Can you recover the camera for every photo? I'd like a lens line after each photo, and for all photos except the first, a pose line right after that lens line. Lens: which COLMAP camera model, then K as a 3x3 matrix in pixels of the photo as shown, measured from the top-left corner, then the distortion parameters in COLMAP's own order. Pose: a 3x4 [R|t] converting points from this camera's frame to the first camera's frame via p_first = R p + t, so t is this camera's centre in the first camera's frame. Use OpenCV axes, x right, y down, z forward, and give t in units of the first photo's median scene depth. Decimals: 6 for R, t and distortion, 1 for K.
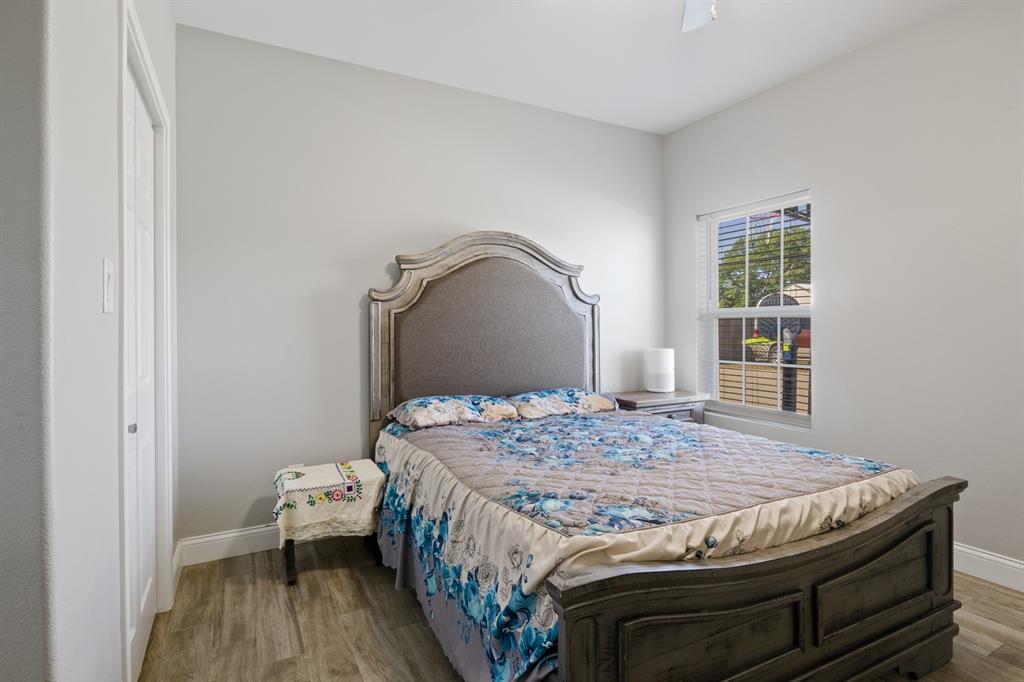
lens RADIAL K [[516.9, 0, 507.0], [0, 516.9, 338.5], [0, 0, 1]] dist [-0.001754, 0.000163]
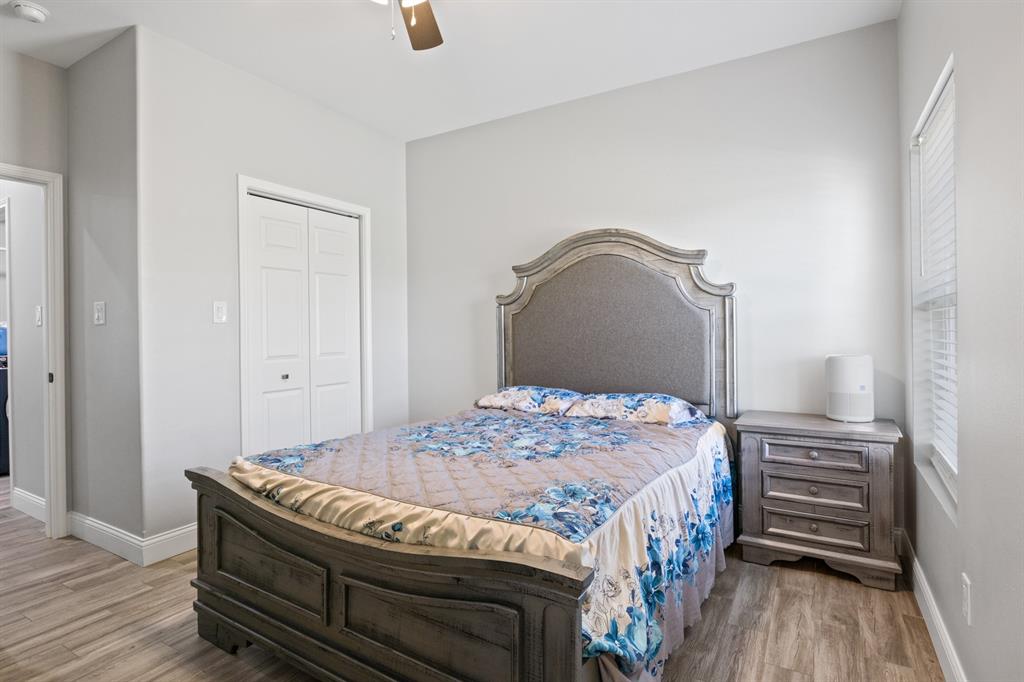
lens RADIAL K [[516.9, 0, 506.7], [0, 516.9, 332.0], [0, 0, 1]] dist [-0.001754, 0.000163]
pose [[0.514649, 0.006376, -0.857377, 0.756019], [-0.007576, 0.999967, 0.002889, -0.010224], [0.857368, 0.005008, 0.514680, 0.335604]]
